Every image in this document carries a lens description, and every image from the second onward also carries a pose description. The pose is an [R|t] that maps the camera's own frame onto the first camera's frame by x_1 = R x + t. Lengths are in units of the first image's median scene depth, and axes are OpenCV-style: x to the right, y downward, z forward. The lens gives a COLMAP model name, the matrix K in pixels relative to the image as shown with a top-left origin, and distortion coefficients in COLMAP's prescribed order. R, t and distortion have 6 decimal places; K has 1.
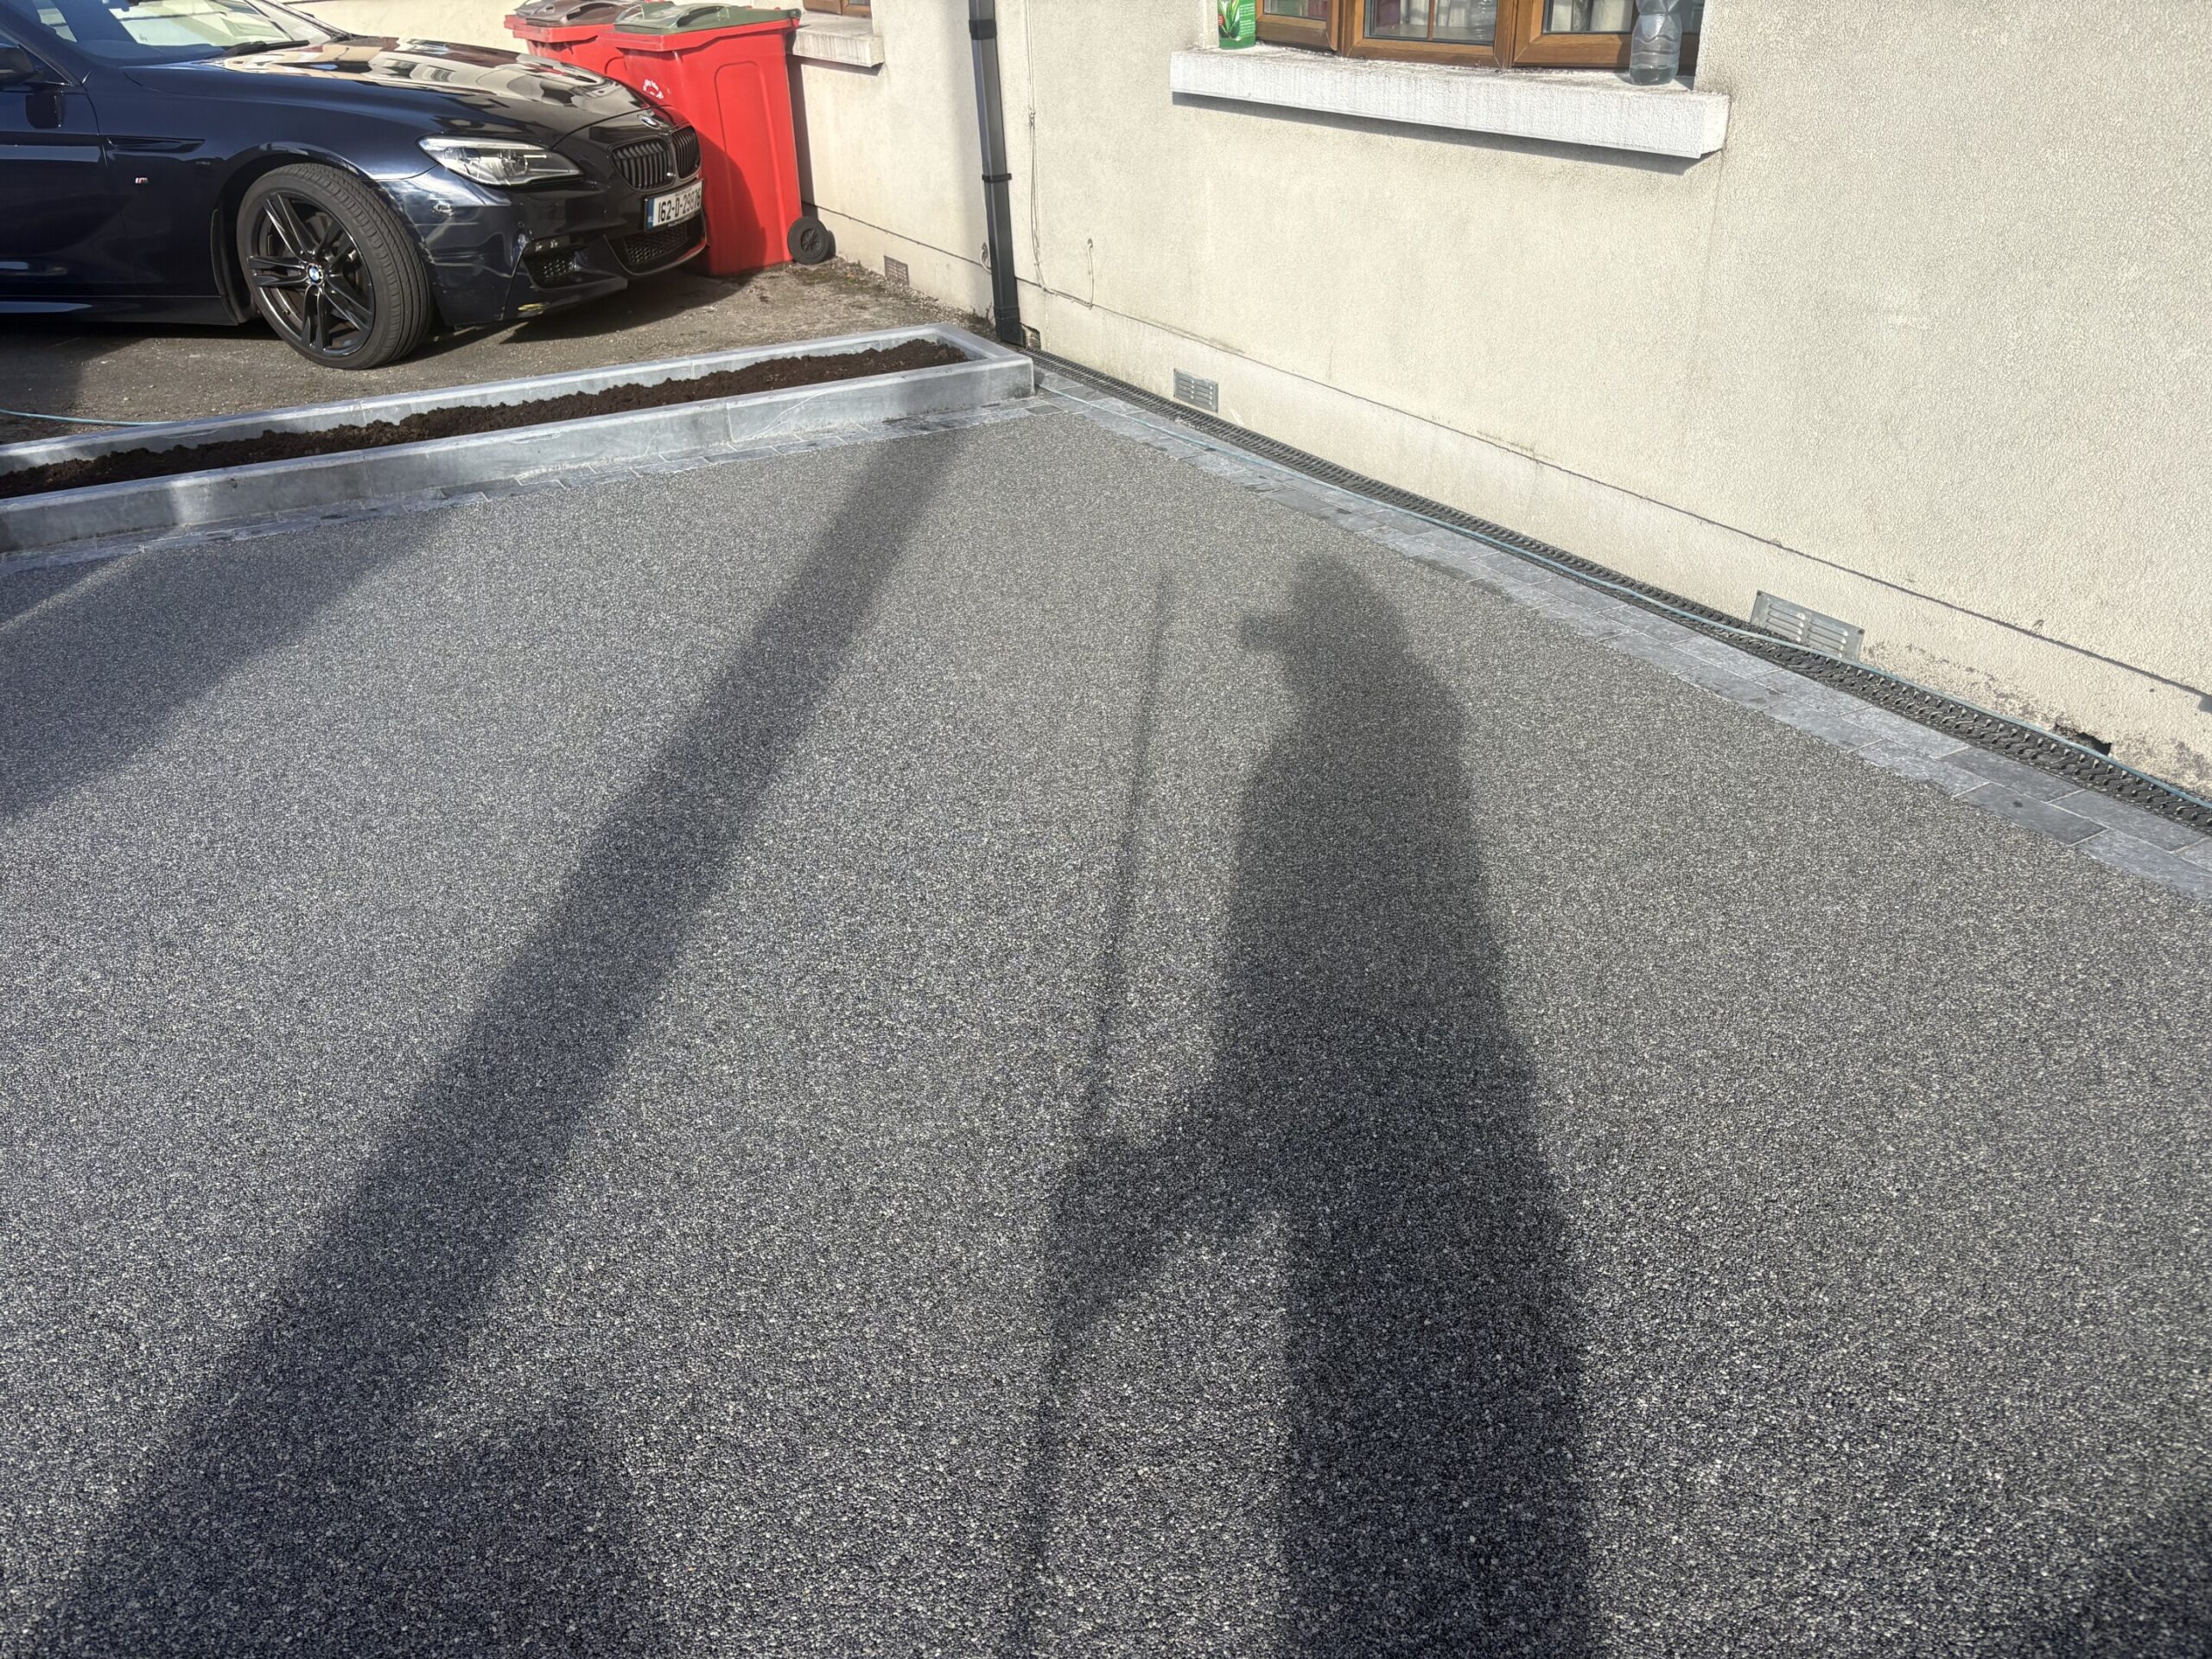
lens RADIAL K [[1663.7, 0, 1094.1], [0, 1663.7, 841.1], [0, 0, 1]] dist [0.044126, -0.045292]
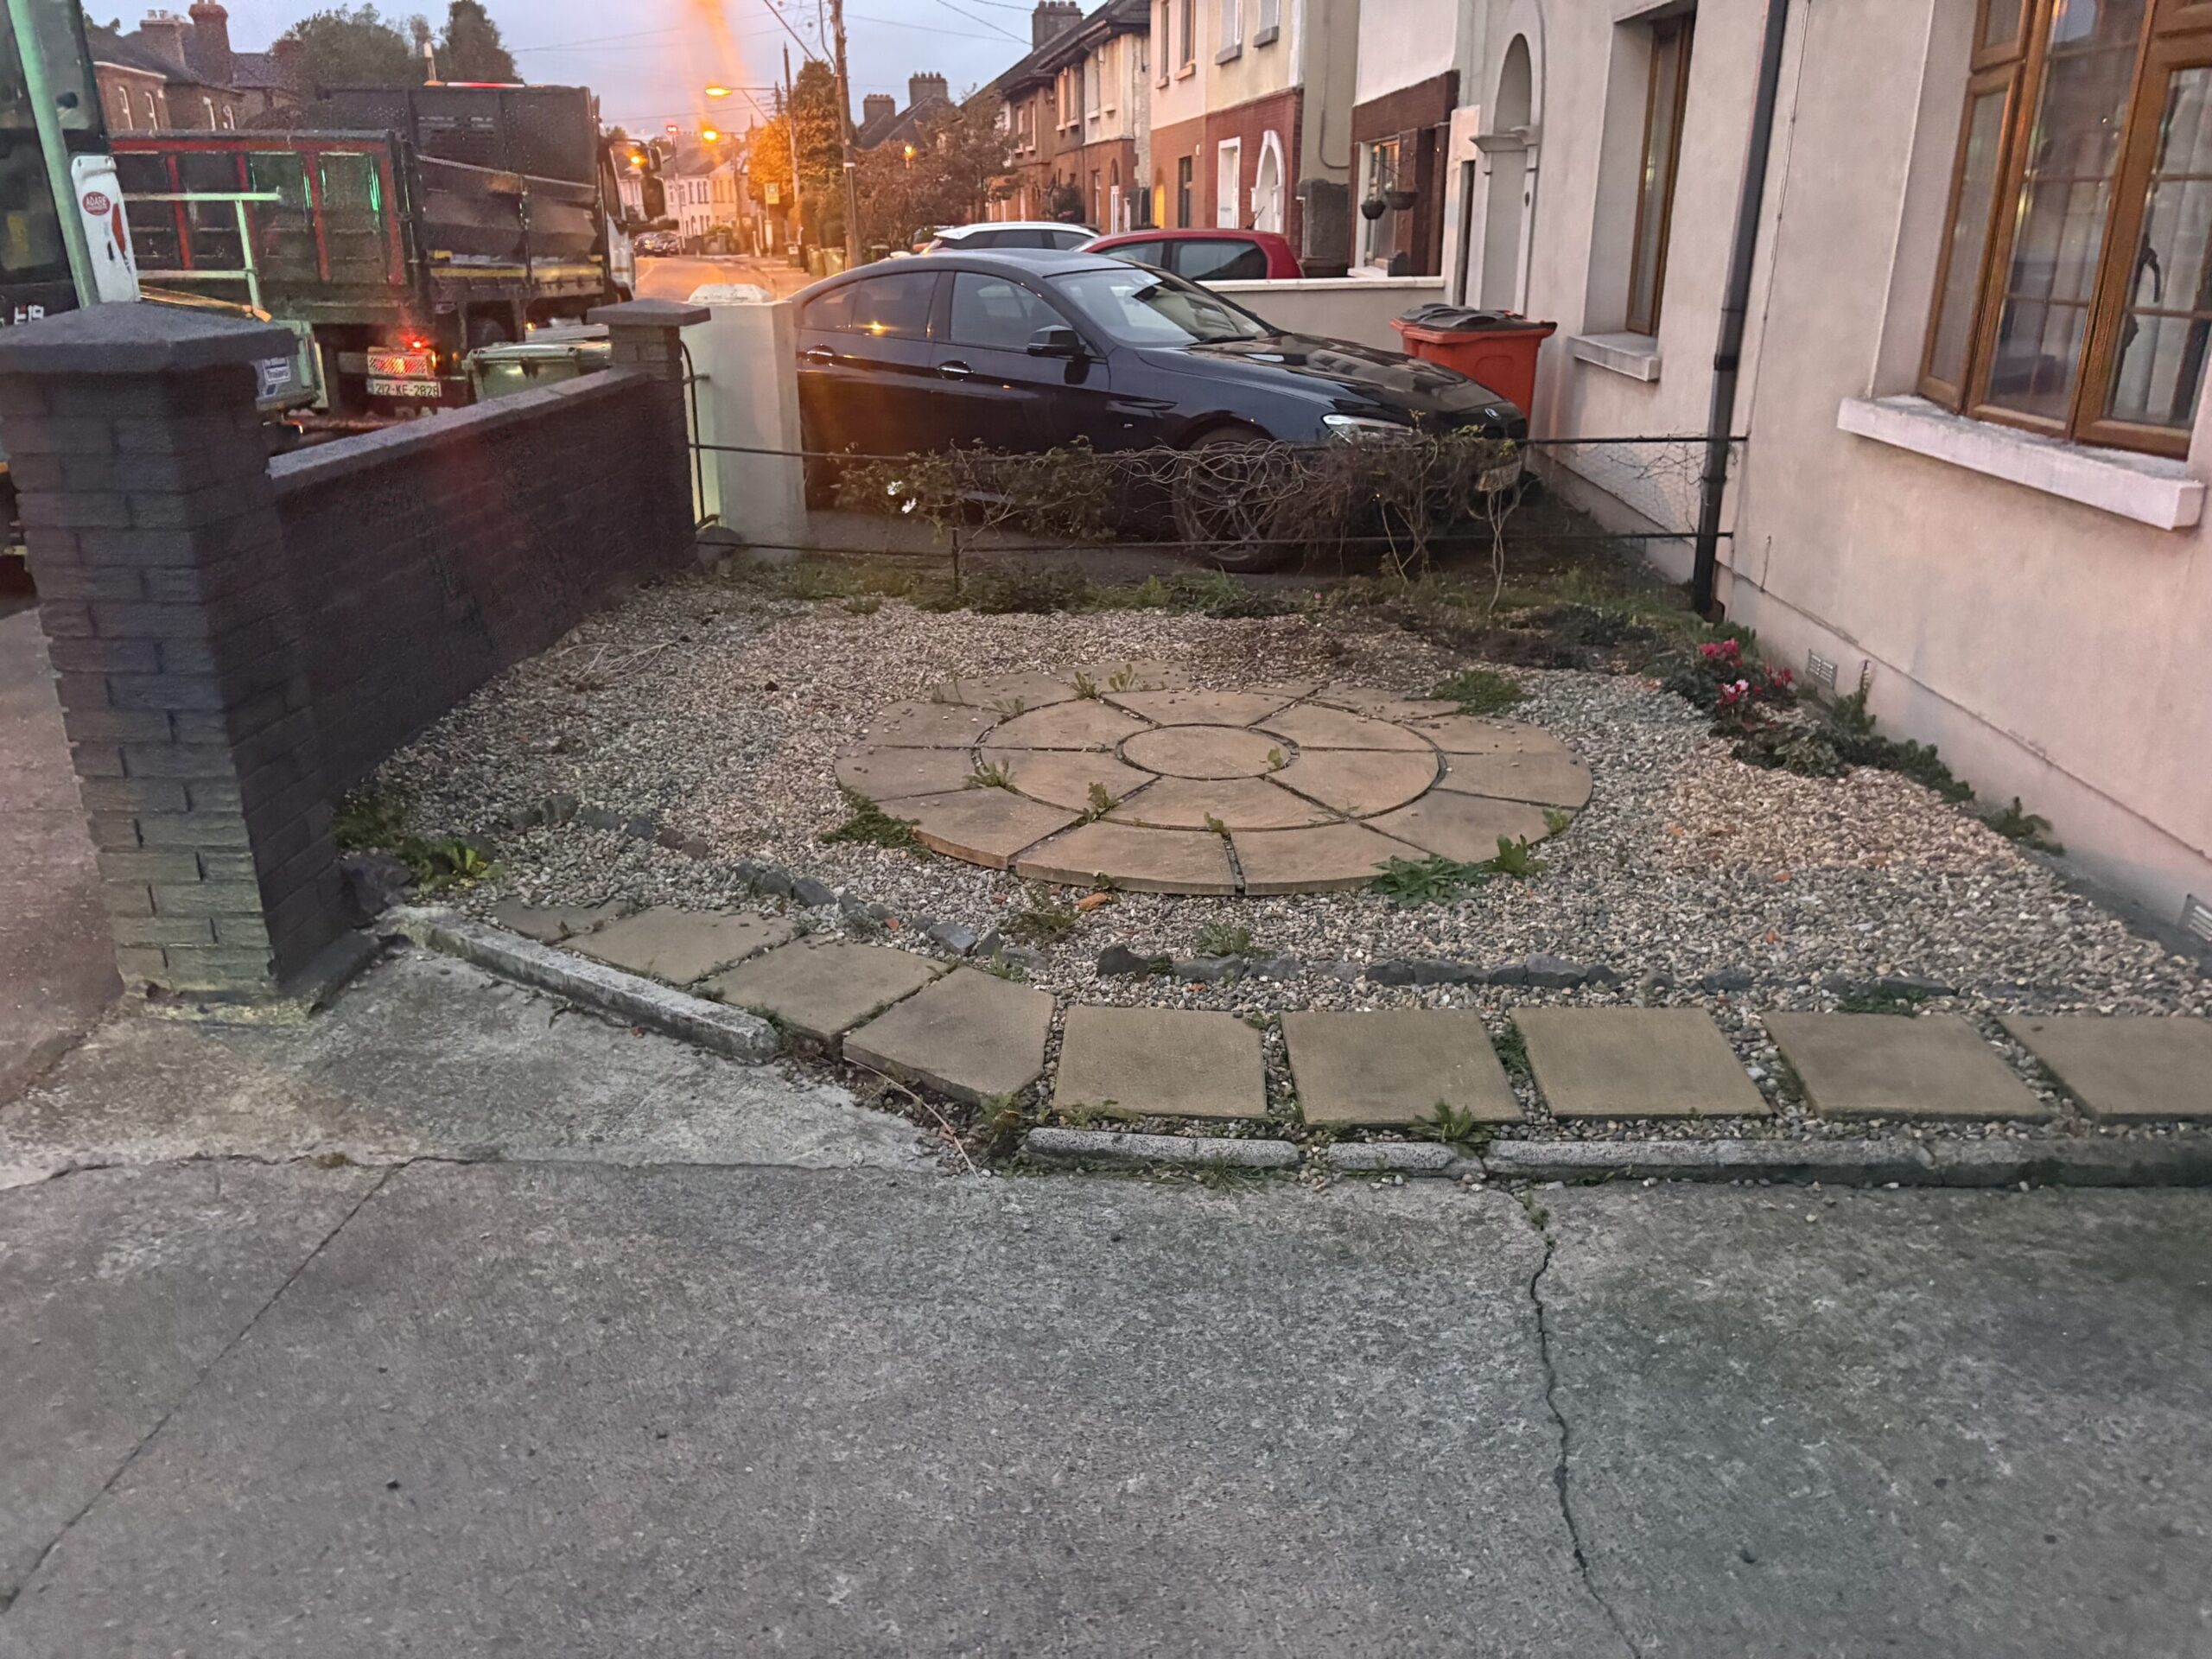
lens RADIAL K [[1663.7, 0, 1097.6], [0, 1663.7, 849.0], [0, 0, 1]] dist [0.044126, -0.045292]
pose [[0.866651, 0.208394, -0.453308, 0.193272], [-0.267710, 0.960950, -0.070051, 0.073268], [0.421008, 0.182065, 0.888597, -0.246212]]
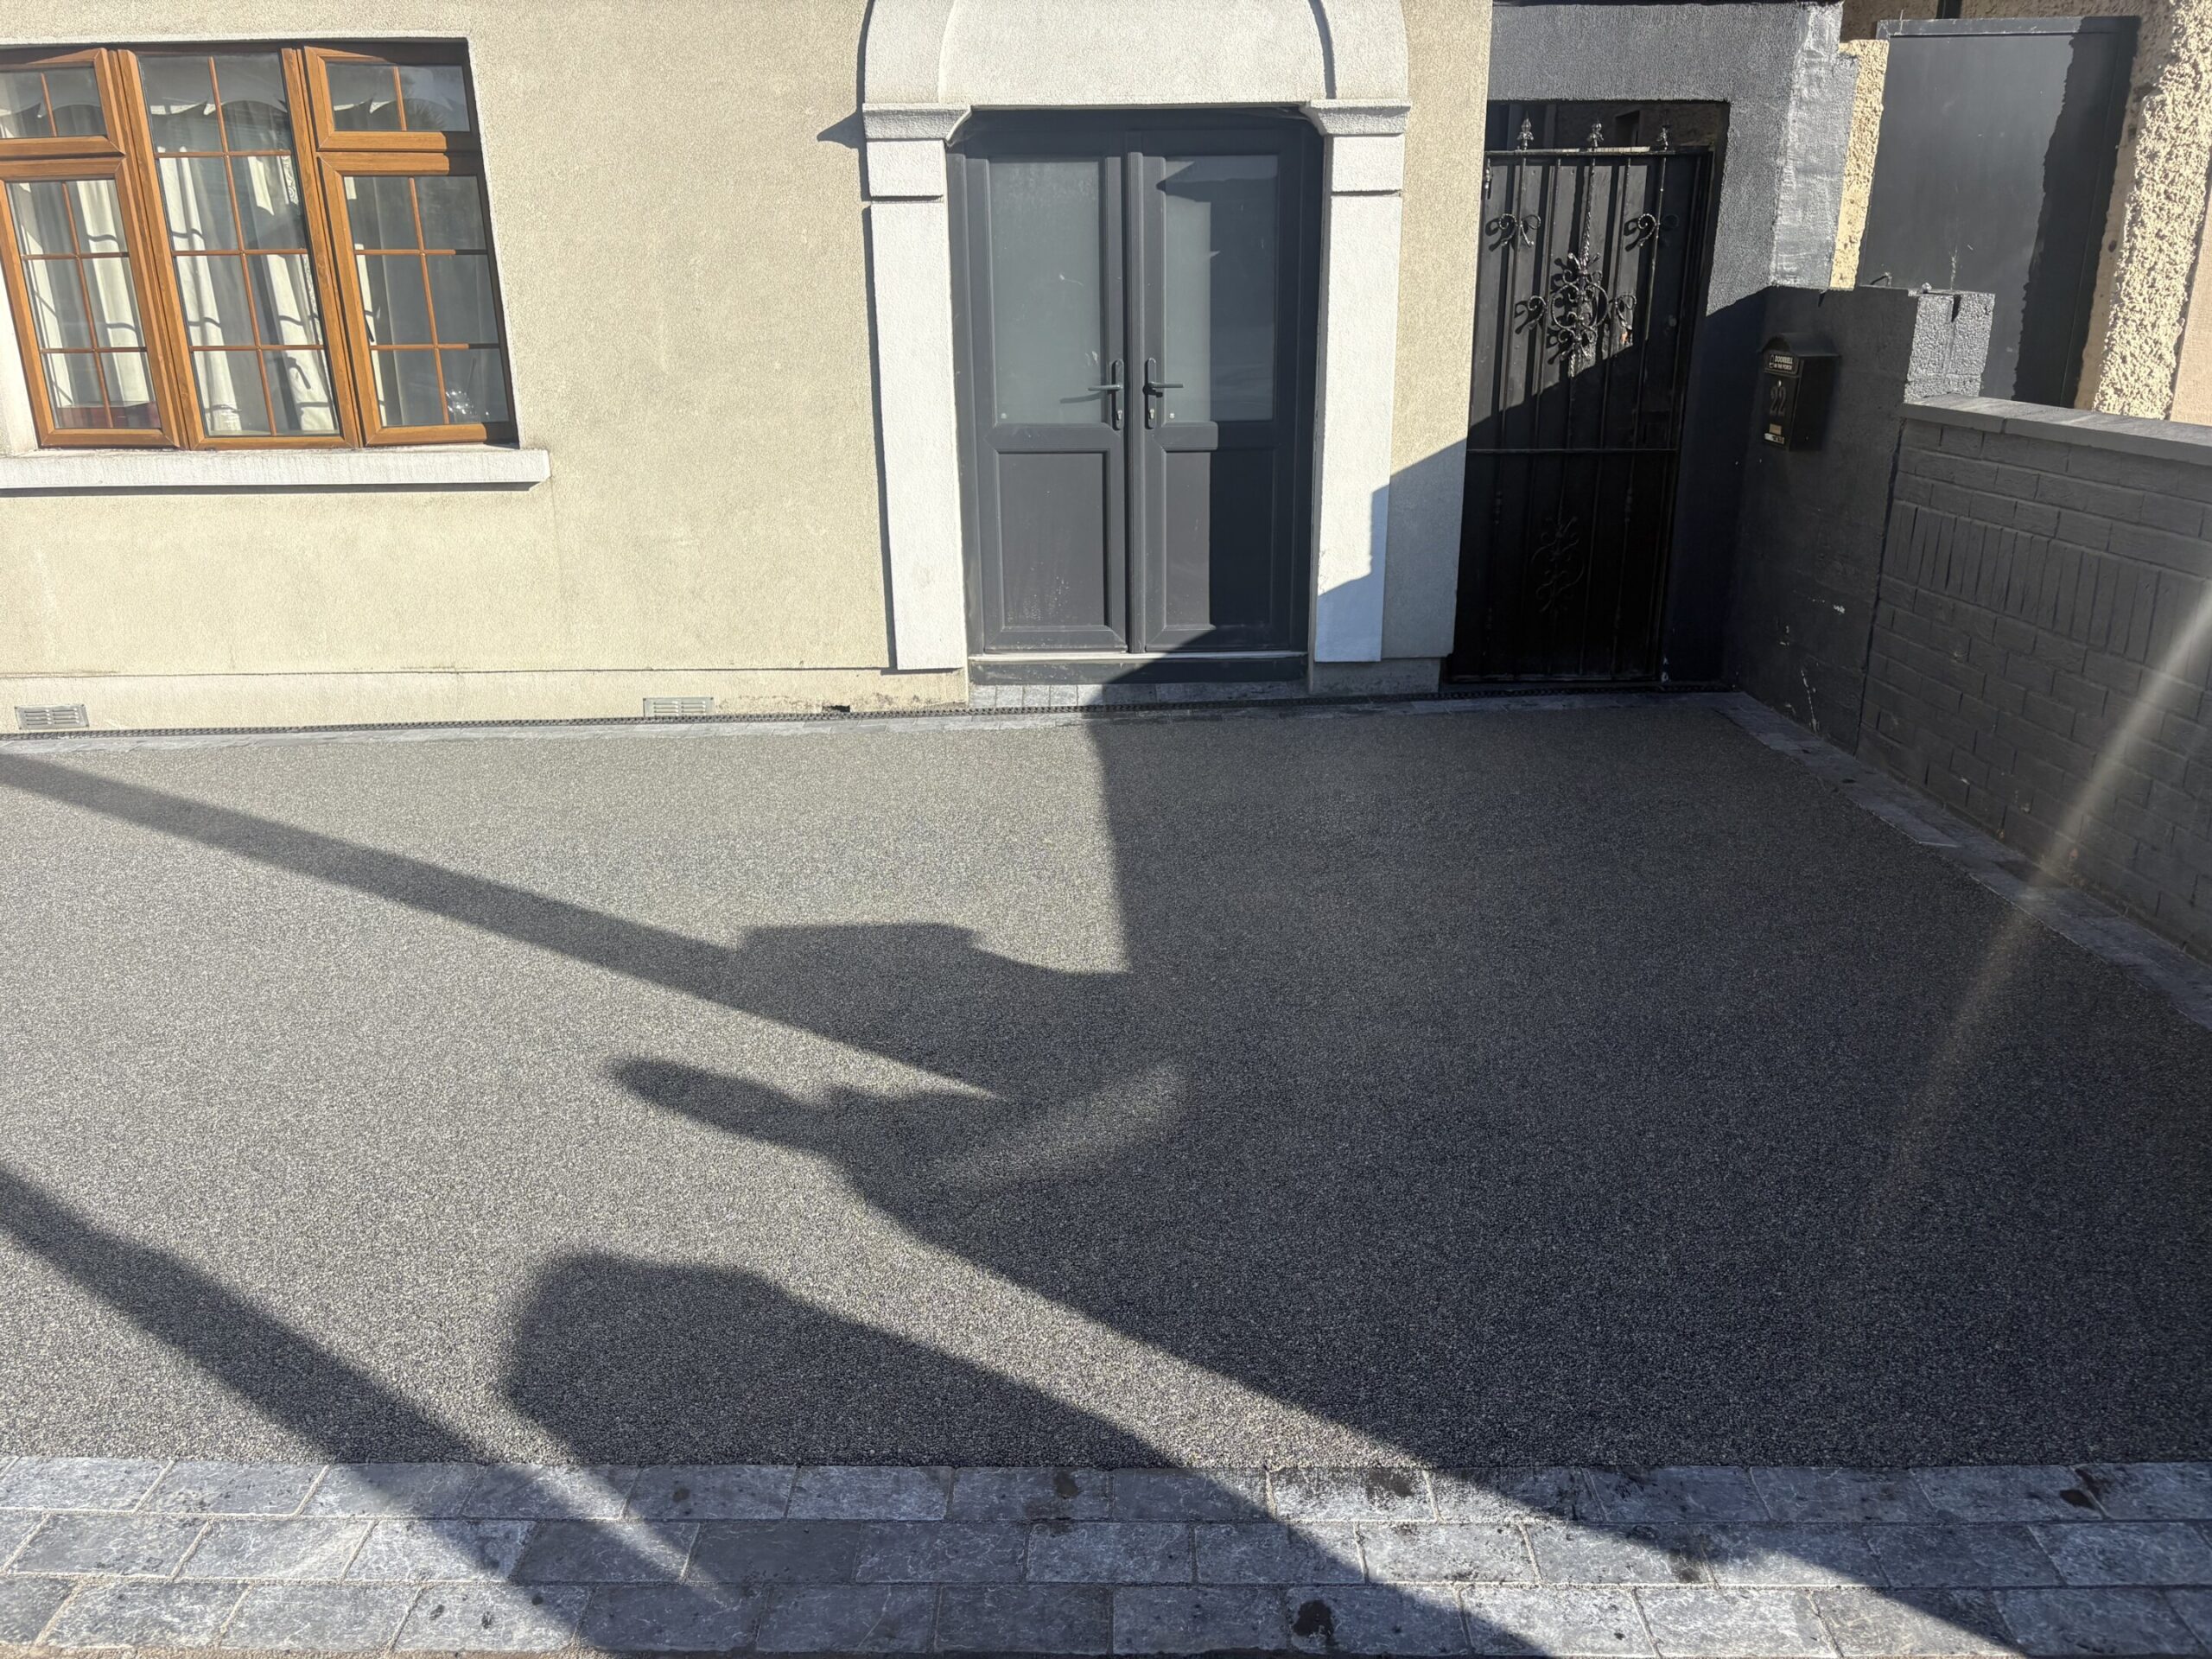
lens RADIAL K [[1663.7, 0, 1102.4], [0, 1663.7, 841.4], [0, 0, 1]] dist [0.044126, -0.045292]
pose [[0.466551, -0.251919, 0.847860, -0.689062], [0.429783, 0.902378, 0.031621, 0.107274], [-0.773057, 0.349643, 0.529276, -0.213759]]
